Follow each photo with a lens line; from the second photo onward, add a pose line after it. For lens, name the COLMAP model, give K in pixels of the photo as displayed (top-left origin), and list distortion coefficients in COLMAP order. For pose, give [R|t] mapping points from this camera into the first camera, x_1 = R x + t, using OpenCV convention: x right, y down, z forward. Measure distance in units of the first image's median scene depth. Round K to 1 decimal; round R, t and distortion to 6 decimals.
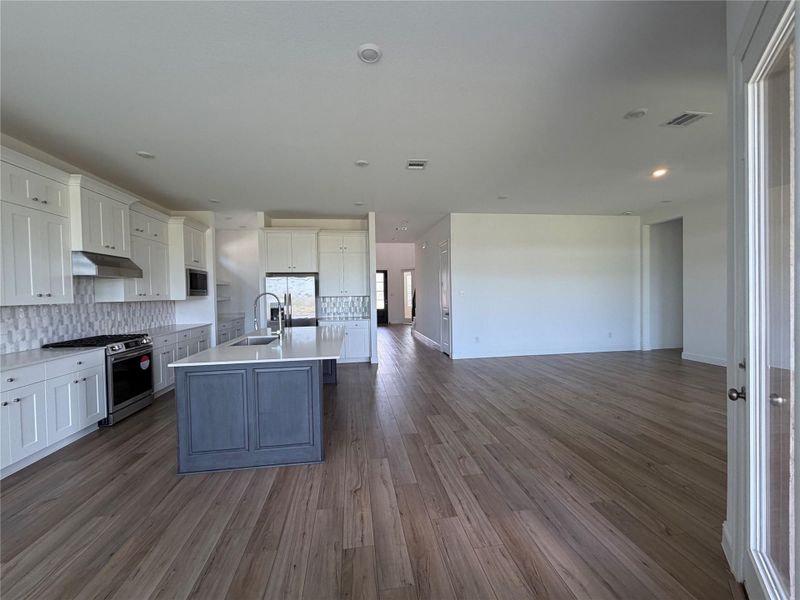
lens RADIAL K [[318.4, 0, 396.2], [0, 318.4, 298.6], [0, 0, 1]] dist [-0.001953, 0.001810]
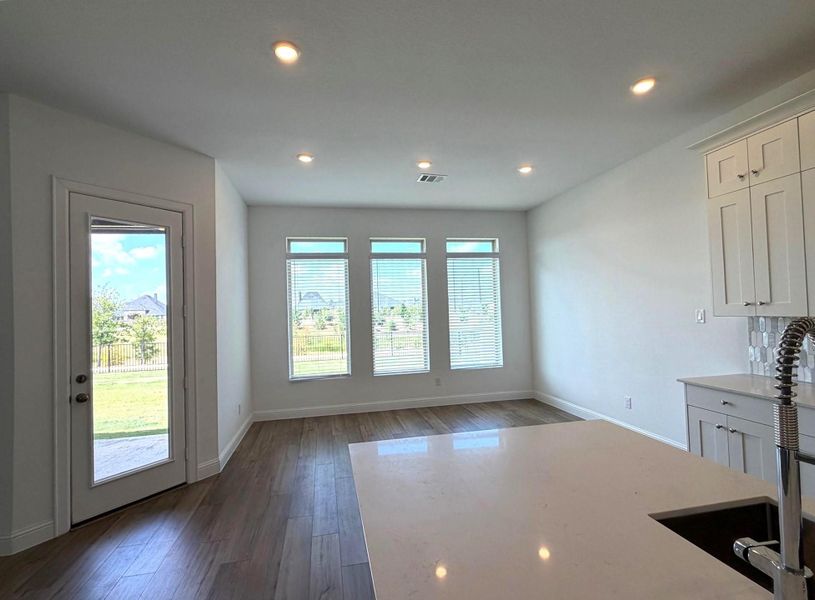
lens RADIAL K [[381.9, 0, 402.6], [0, 381.9, 300.7], [0, 0, 1]] dist [0.012832, -0.001507]
pose [[-0.996835, 0.045767, -0.064998, -0.156245], [0.046406, 0.998888, -0.008359, -0.031768], [0.064543, -0.011349, -0.997850, 1.099334]]
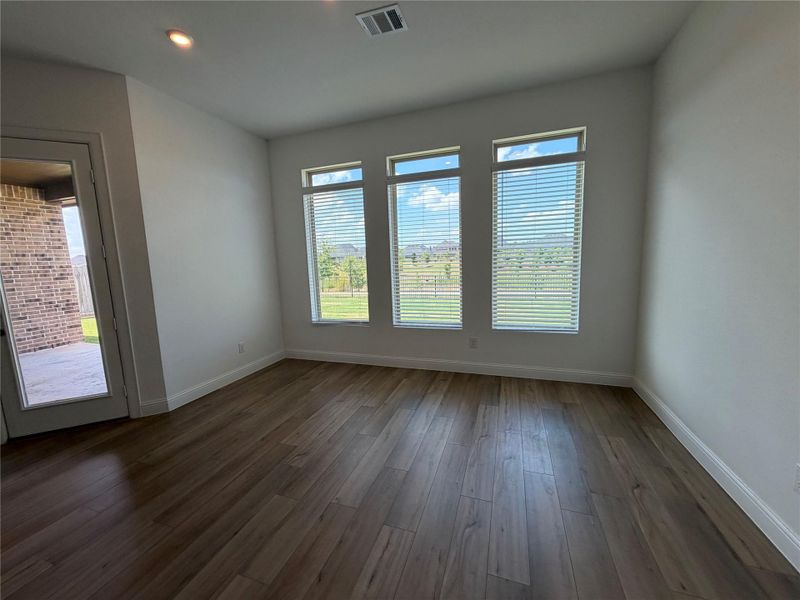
lens RADIAL K [[318.4, 0, 400.7], [0, 318.4, 296.9], [0, 0, 1]] dist [-0.001953, 0.001810]
pose [[-0.886582, -0.005966, 0.462533, -0.611079], [0.060007, 0.989984, 0.127793, 0.008967], [-0.458662, 0.141054, -0.877344, 0.538303]]
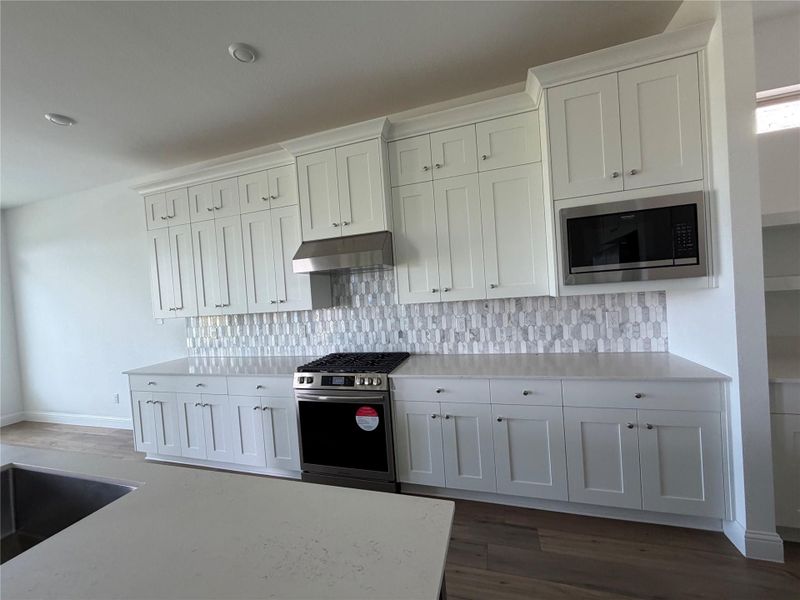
lens RADIAL K [[318.4, 0, 391.6], [0, 318.4, 297.8], [0, 0, 1]] dist [-0.001953, 0.001810]
pose [[-0.429140, 0.066842, -0.900761, -0.324634], [0.064425, 0.996983, 0.043289, -0.031433], [0.900937, -0.039454, -0.432152, 1.305256]]
